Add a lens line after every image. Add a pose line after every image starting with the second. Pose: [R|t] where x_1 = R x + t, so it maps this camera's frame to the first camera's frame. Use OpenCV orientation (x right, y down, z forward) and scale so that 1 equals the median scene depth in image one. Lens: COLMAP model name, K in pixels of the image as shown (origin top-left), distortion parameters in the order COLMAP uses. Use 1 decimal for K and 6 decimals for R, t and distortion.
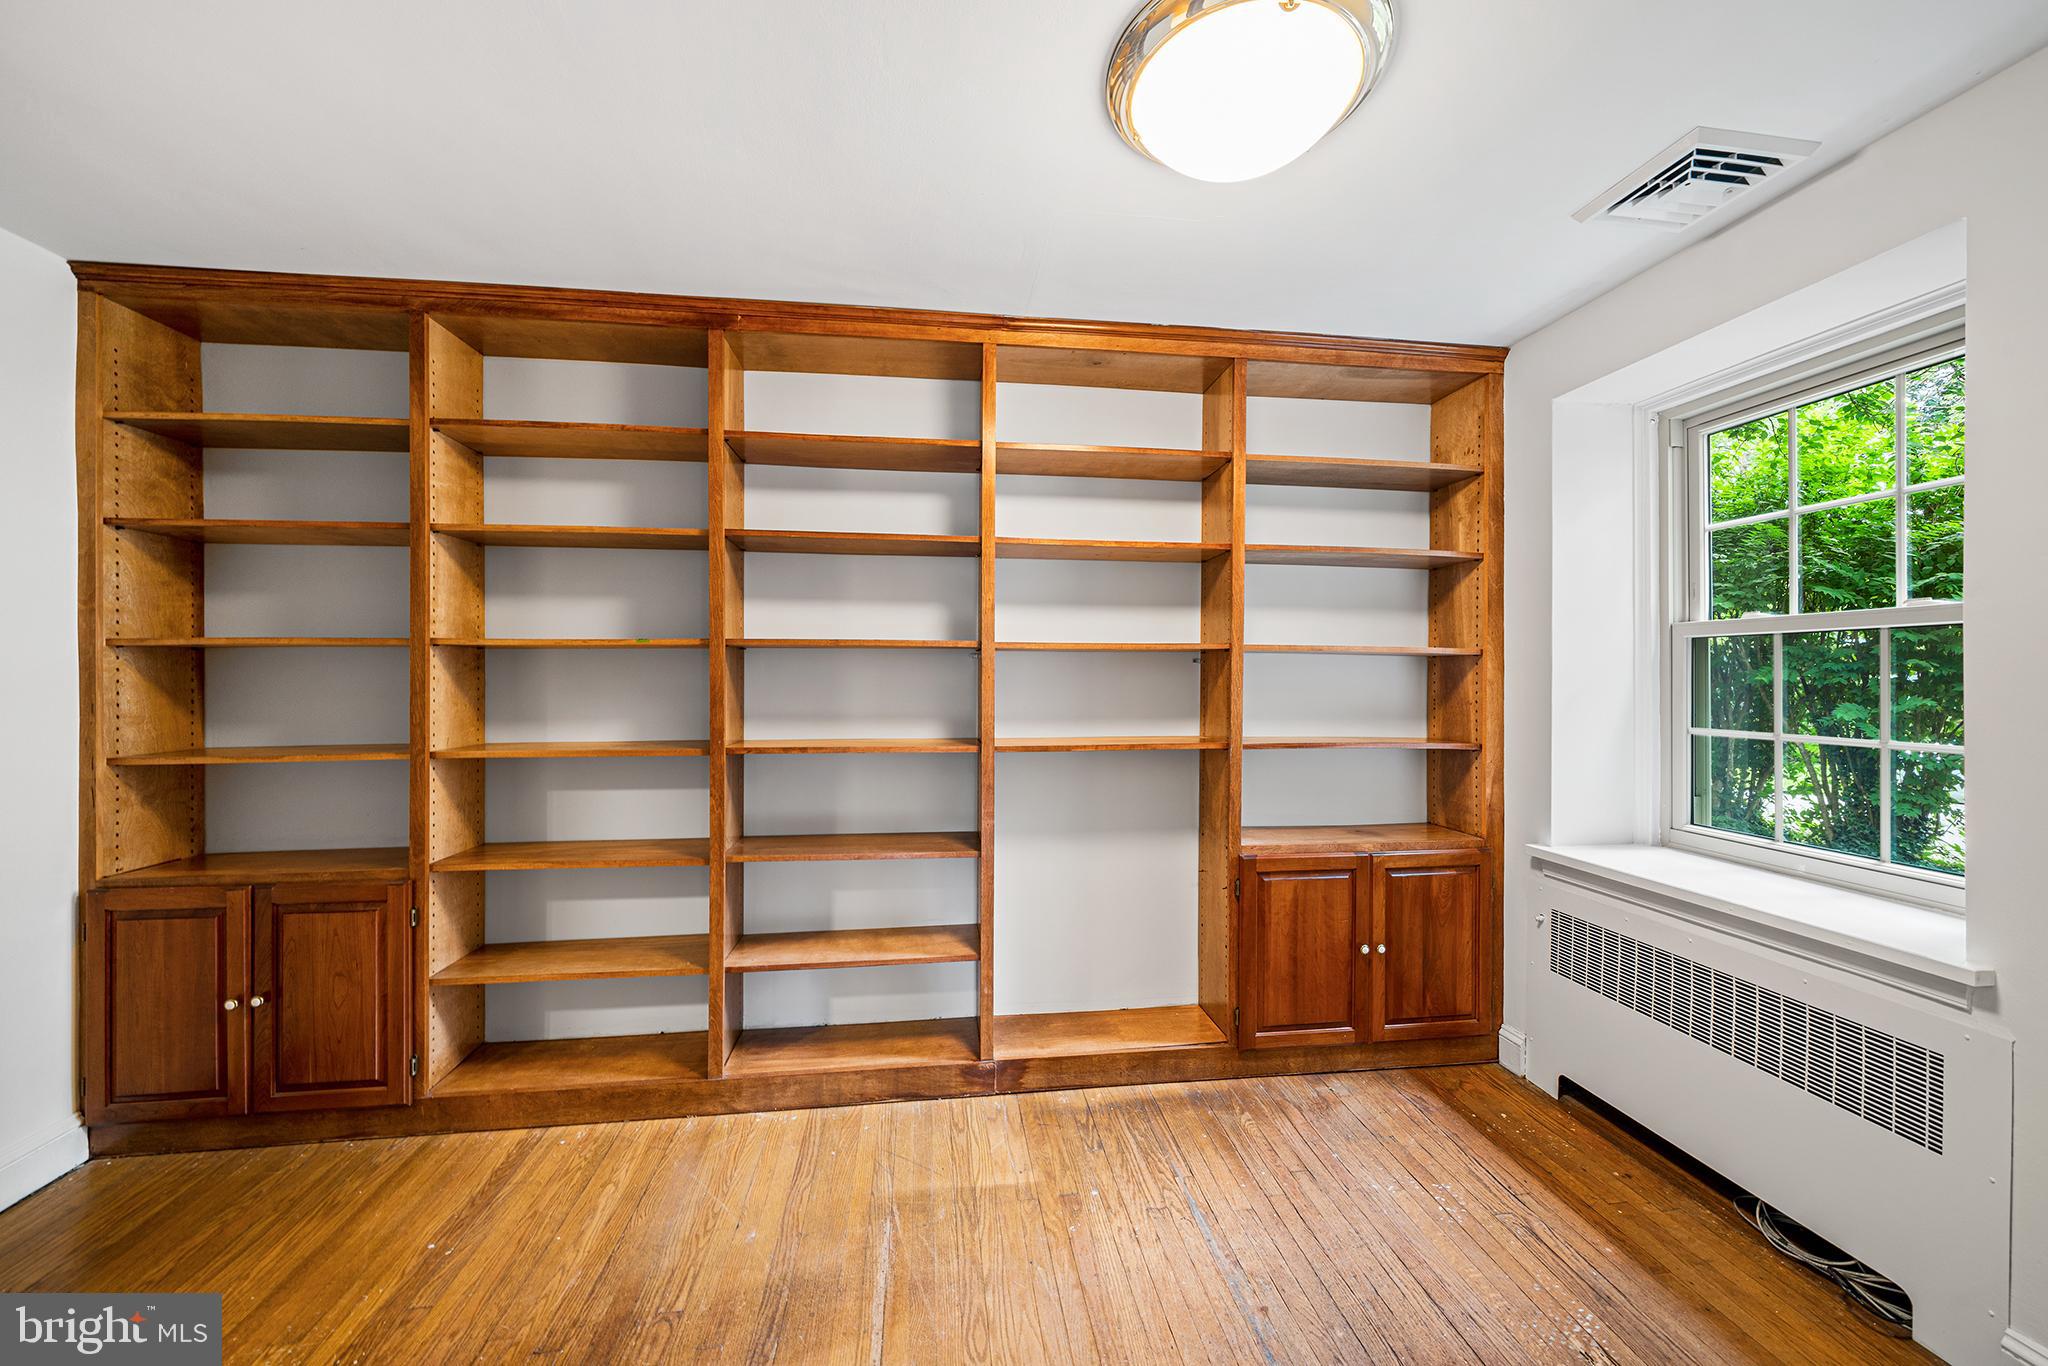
lens RADIAL K [[781.2, 0, 1017.0], [0, 781.2, 686.1], [0, 0, 1]] dist [-0.001111, -0.000430]
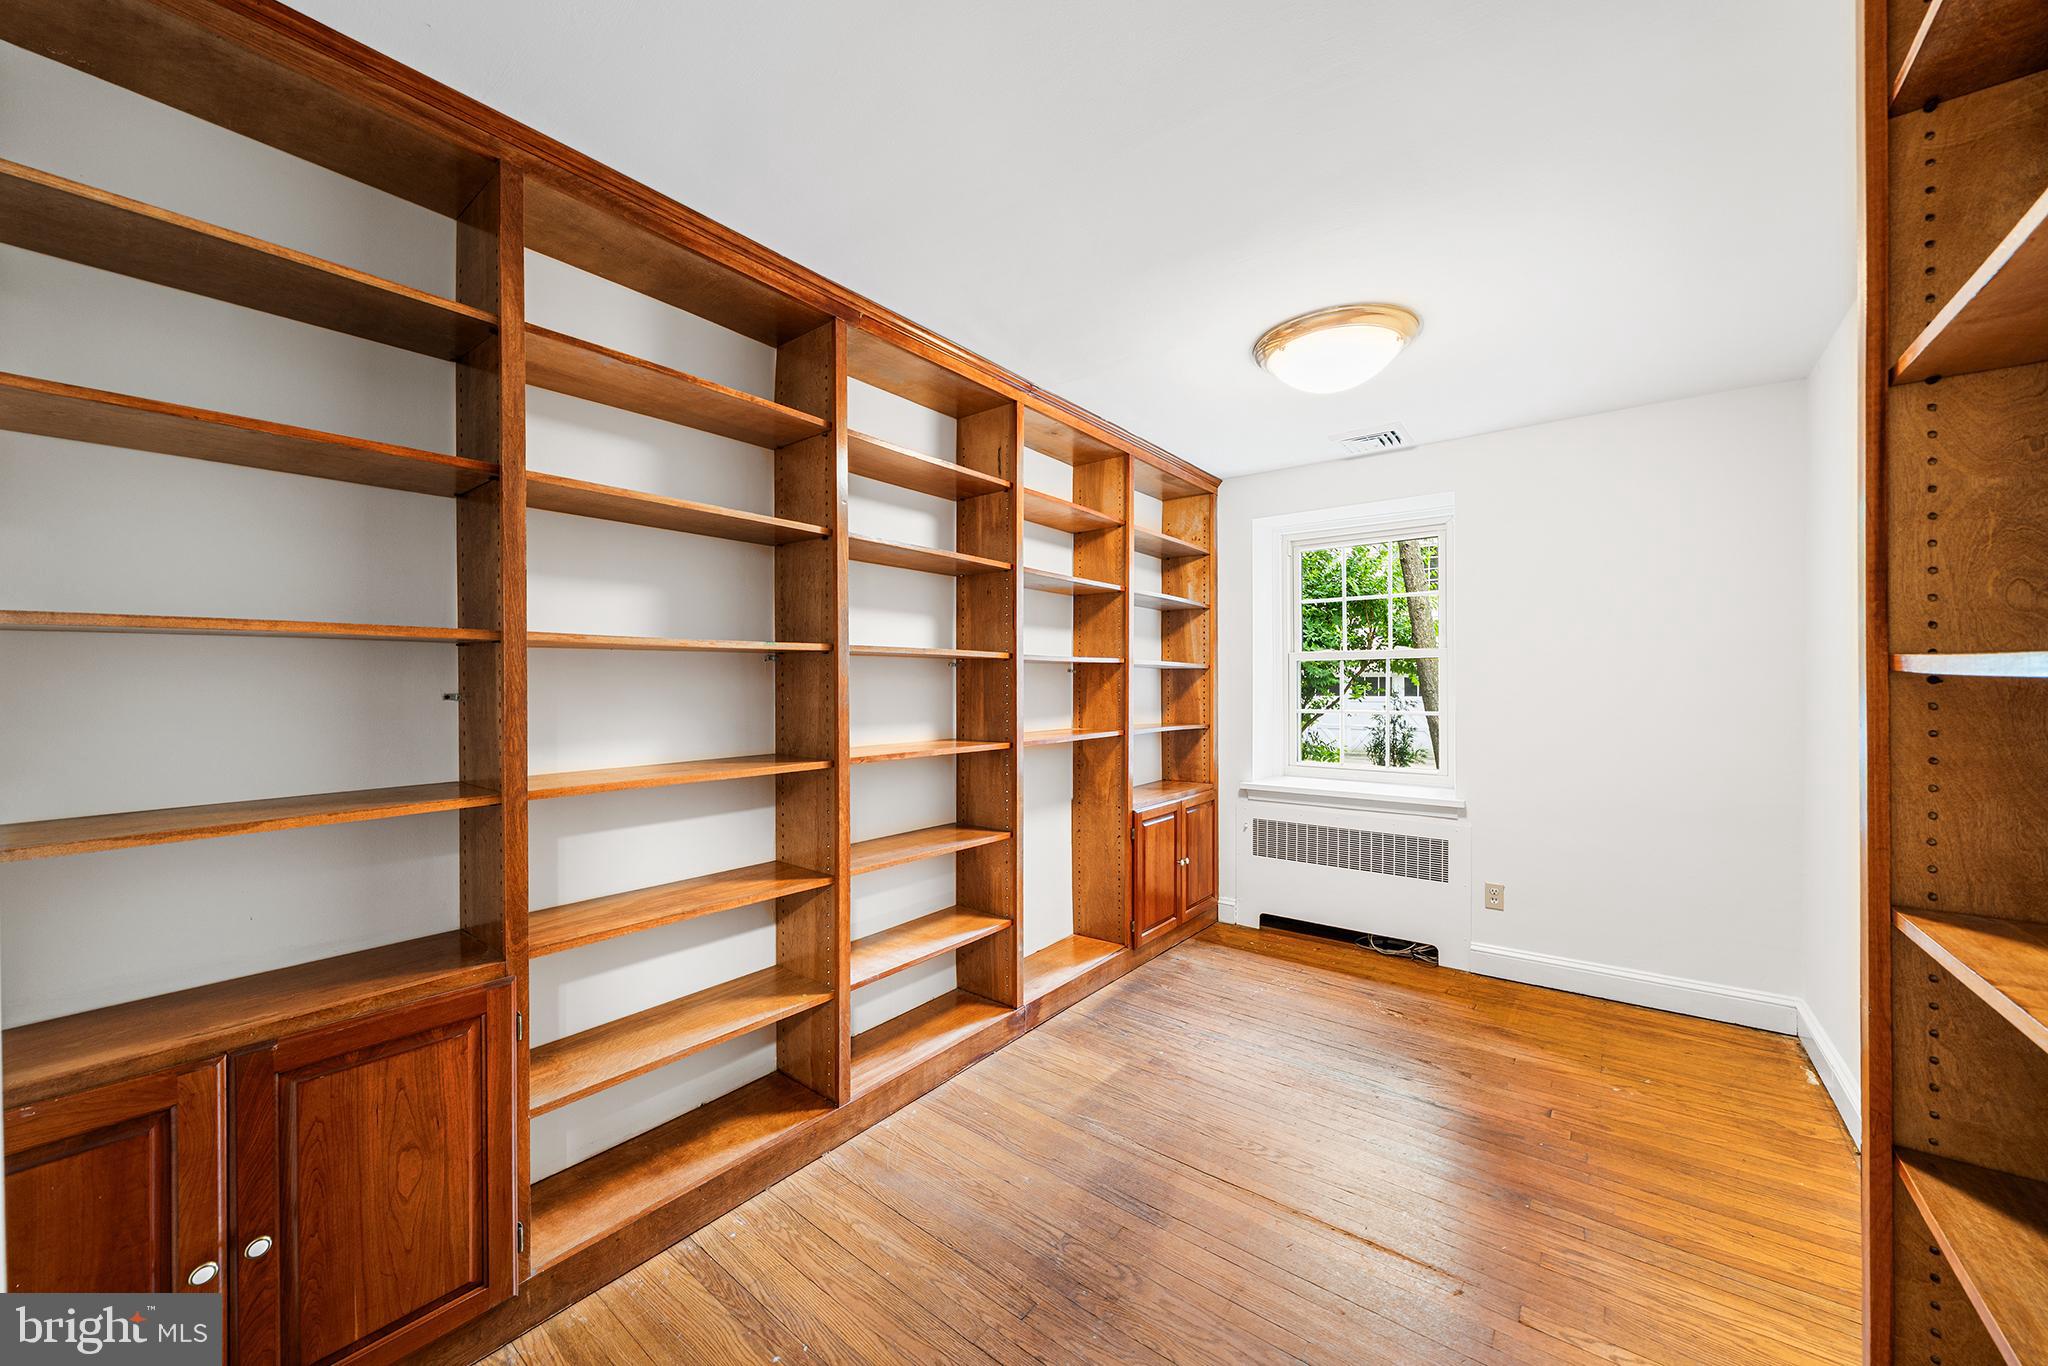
lens RADIAL K [[795.9, 0, 1029.3], [0, 795.9, 697.2], [0, 0, 1]] dist [-0.000449, -0.000226]
pose [[0.689007, -0.016429, 0.724569, -0.917996], [0.014219, 0.999857, 0.009150, -0.001684], [-0.724616, 0.003998, 0.689142, 0.160251]]
